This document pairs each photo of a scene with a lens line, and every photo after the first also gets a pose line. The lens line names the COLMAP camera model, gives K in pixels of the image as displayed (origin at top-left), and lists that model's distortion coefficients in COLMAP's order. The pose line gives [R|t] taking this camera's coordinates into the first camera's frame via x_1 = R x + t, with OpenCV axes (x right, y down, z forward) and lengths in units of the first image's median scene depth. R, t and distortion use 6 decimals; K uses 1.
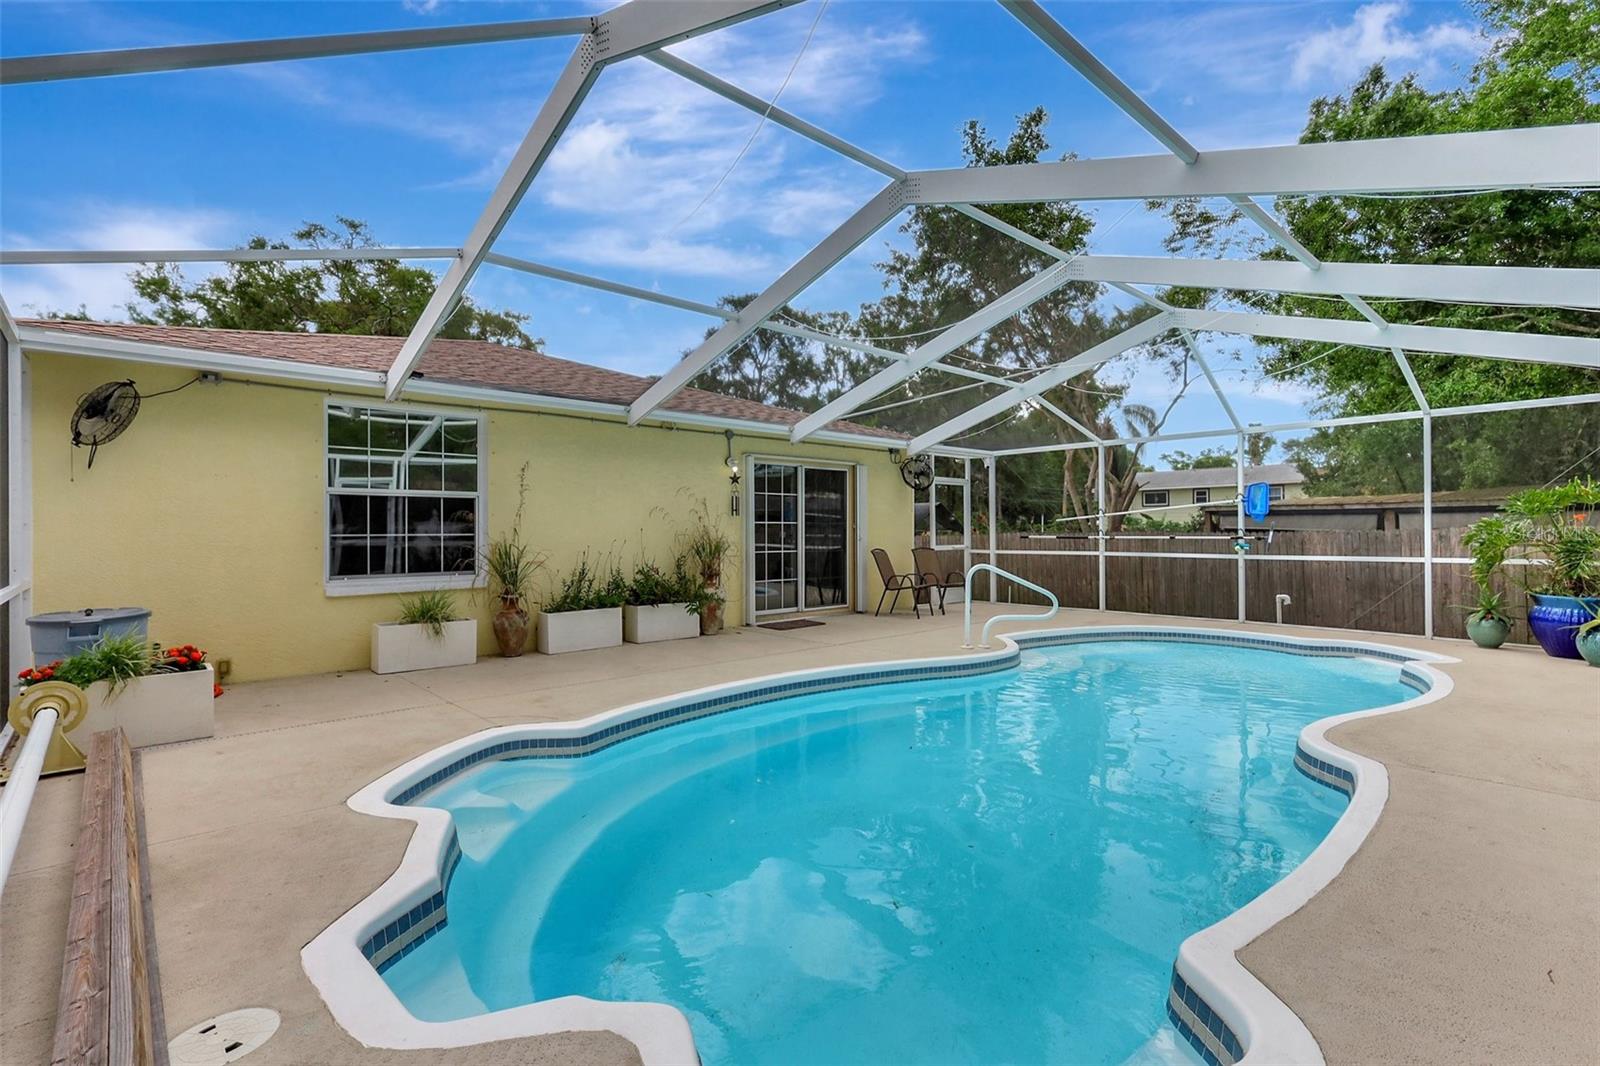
lens RADIAL K [[747.5, 0, 802.2], [0, 747.5, 530.8], [0, 0, 1]] dist [0.000999, -0.001446]
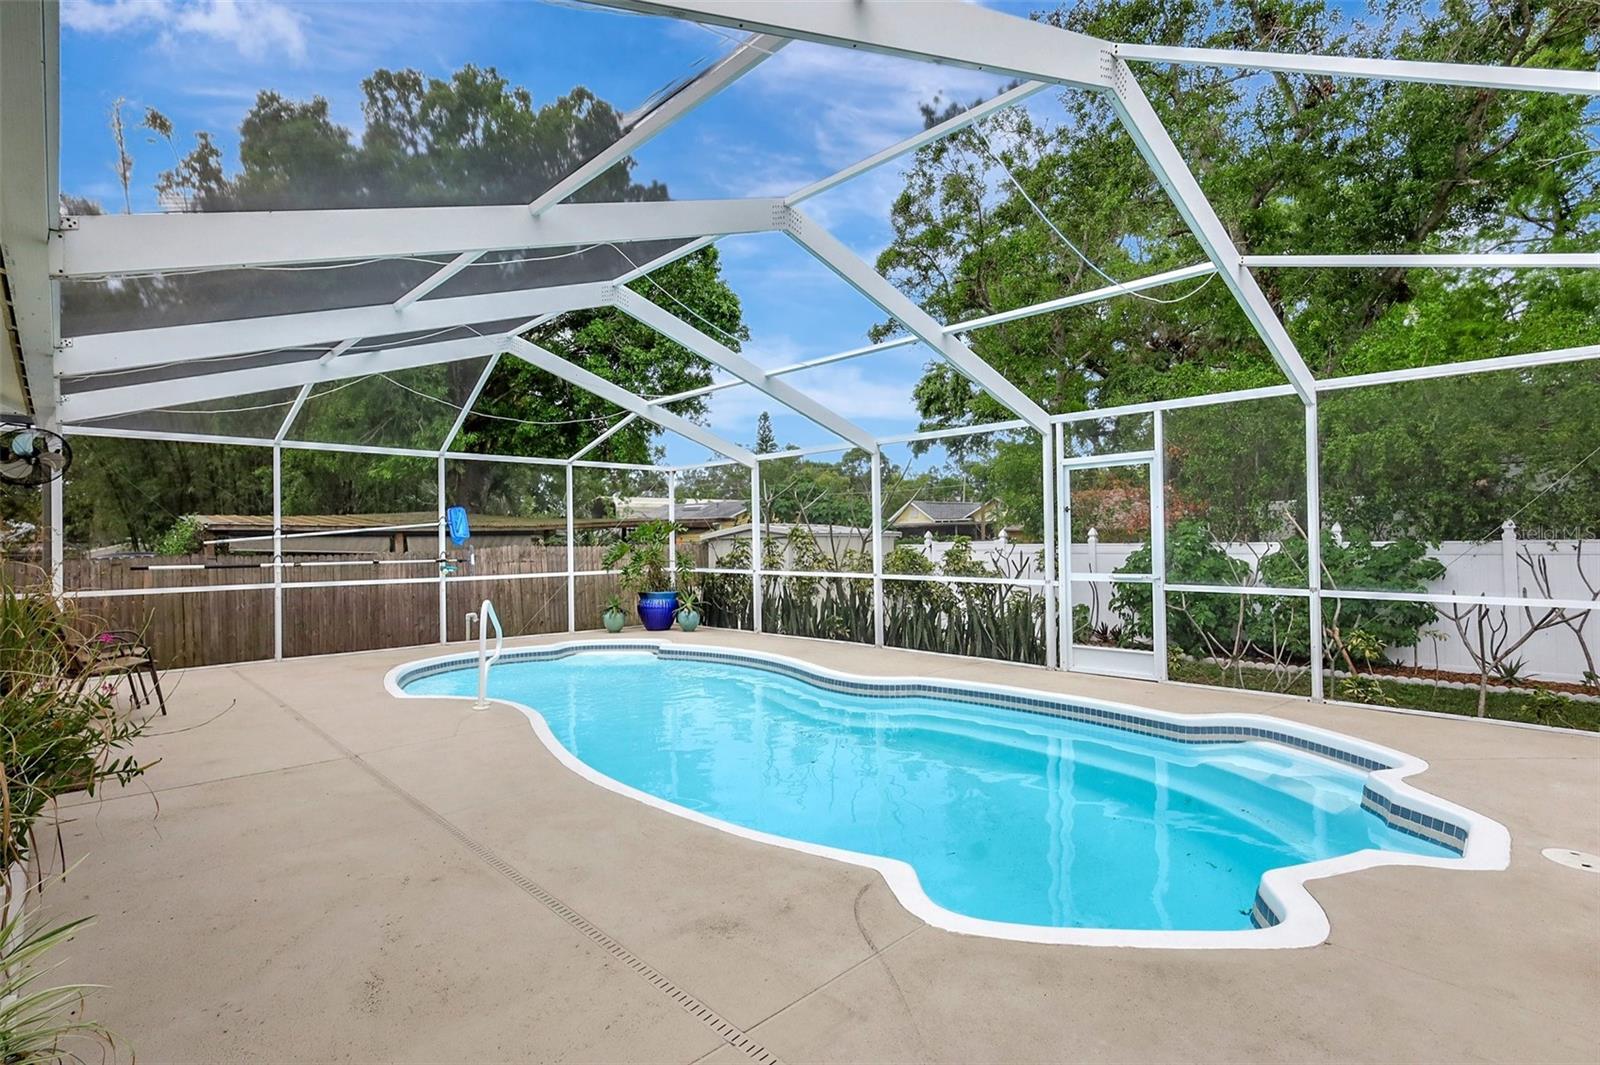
lens RADIAL K [[747.5, 0, 838.9], [0, 747.5, 535.4], [0, 0, 1]] dist [0.000999, -0.001446]
pose [[-0.020790, 0.007393, 0.999757, -0.353553], [0.008030, 0.999942, -0.007228, -0.011186], [-0.999752, 0.007878, -0.020848, 0.391712]]
